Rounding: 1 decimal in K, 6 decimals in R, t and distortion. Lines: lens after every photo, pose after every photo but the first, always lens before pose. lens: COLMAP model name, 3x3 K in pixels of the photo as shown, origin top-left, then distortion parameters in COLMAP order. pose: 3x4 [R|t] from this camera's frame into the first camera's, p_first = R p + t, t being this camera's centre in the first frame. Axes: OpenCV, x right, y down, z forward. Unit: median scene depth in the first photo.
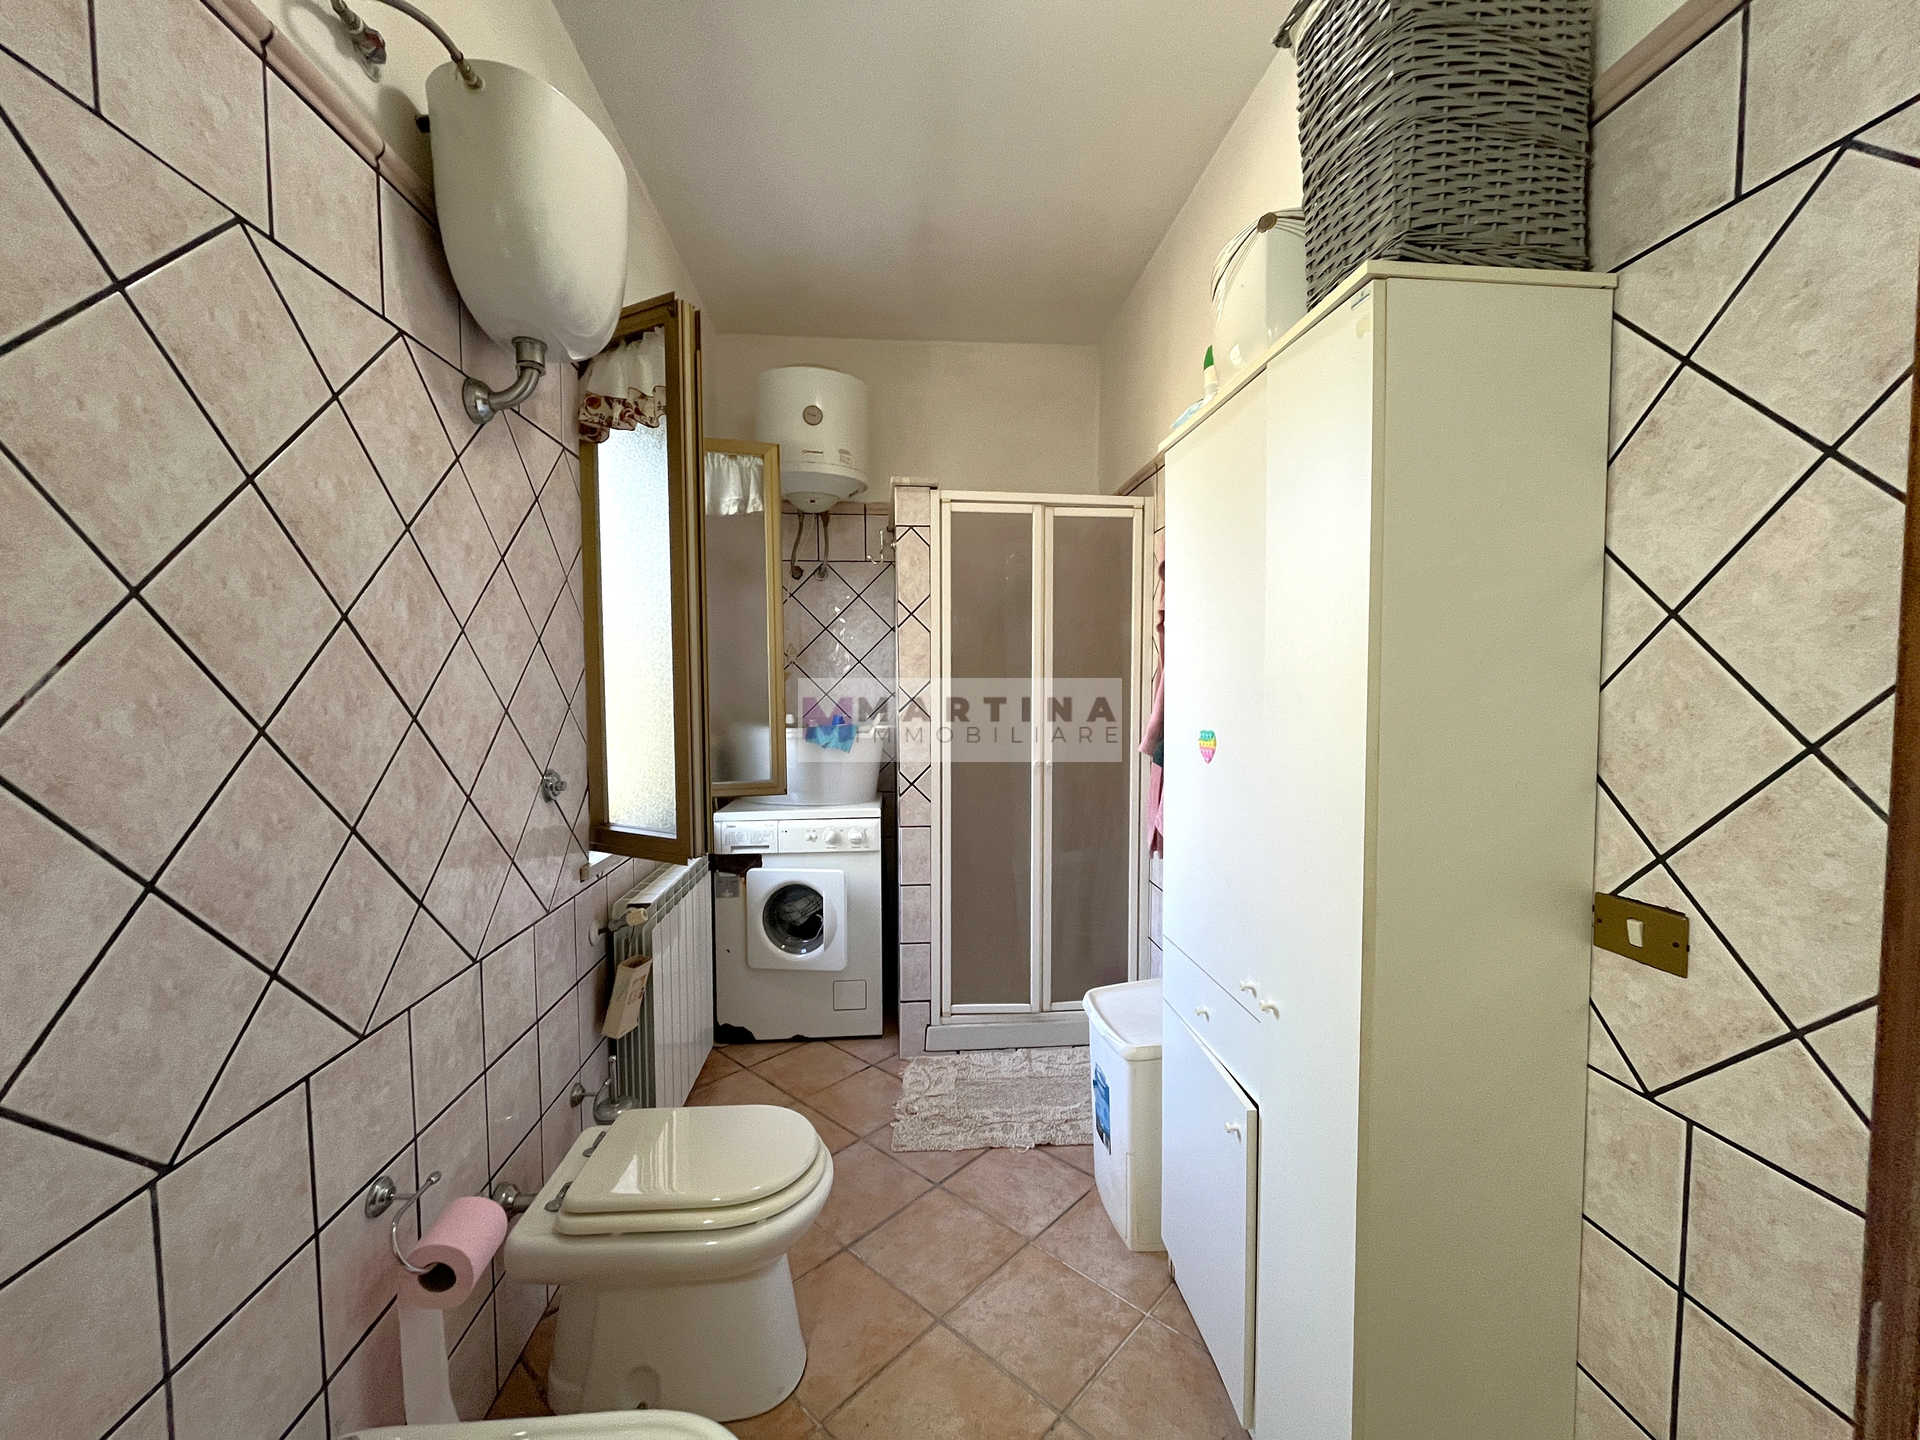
lens RADIAL K [[764.9, 0, 959.2], [0, 764.9, 723.2], [0, 0, 1]] dist [-0.000104, -0.001063]
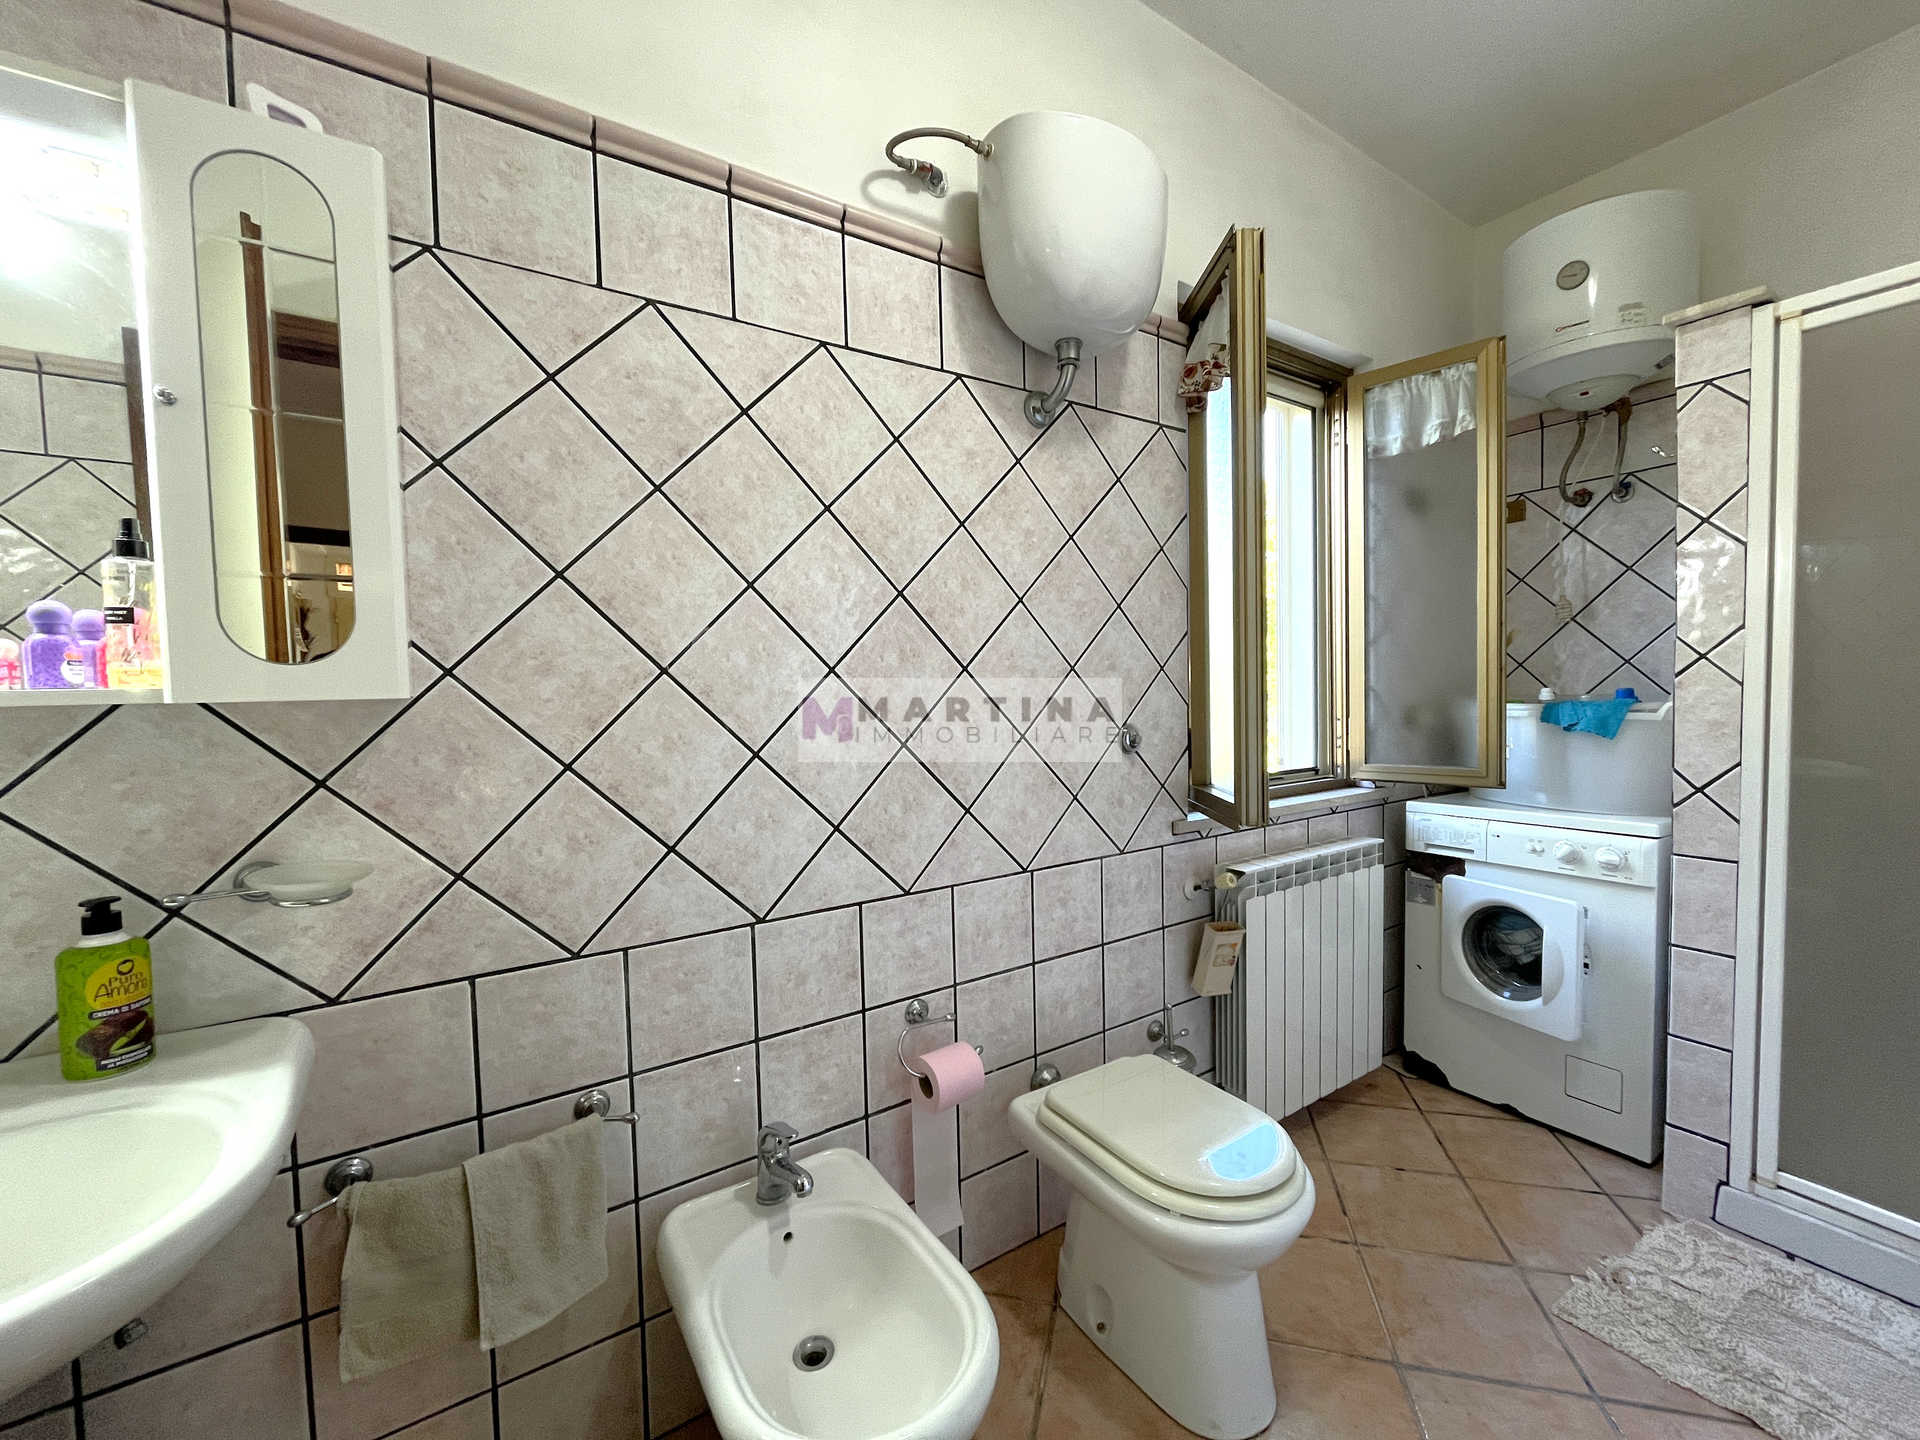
lens RADIAL K [[764.9, 0, 966.1], [0, 764.9, 721.9], [0, 0, 1]] dist [-0.000104, -0.001063]
pose [[0.485212, 0.030475, -0.873866, 0.270497], [-0.026409, 0.999447, 0.020192, 0.036160], [0.873998, 0.013281, 0.485748, 0.223935]]
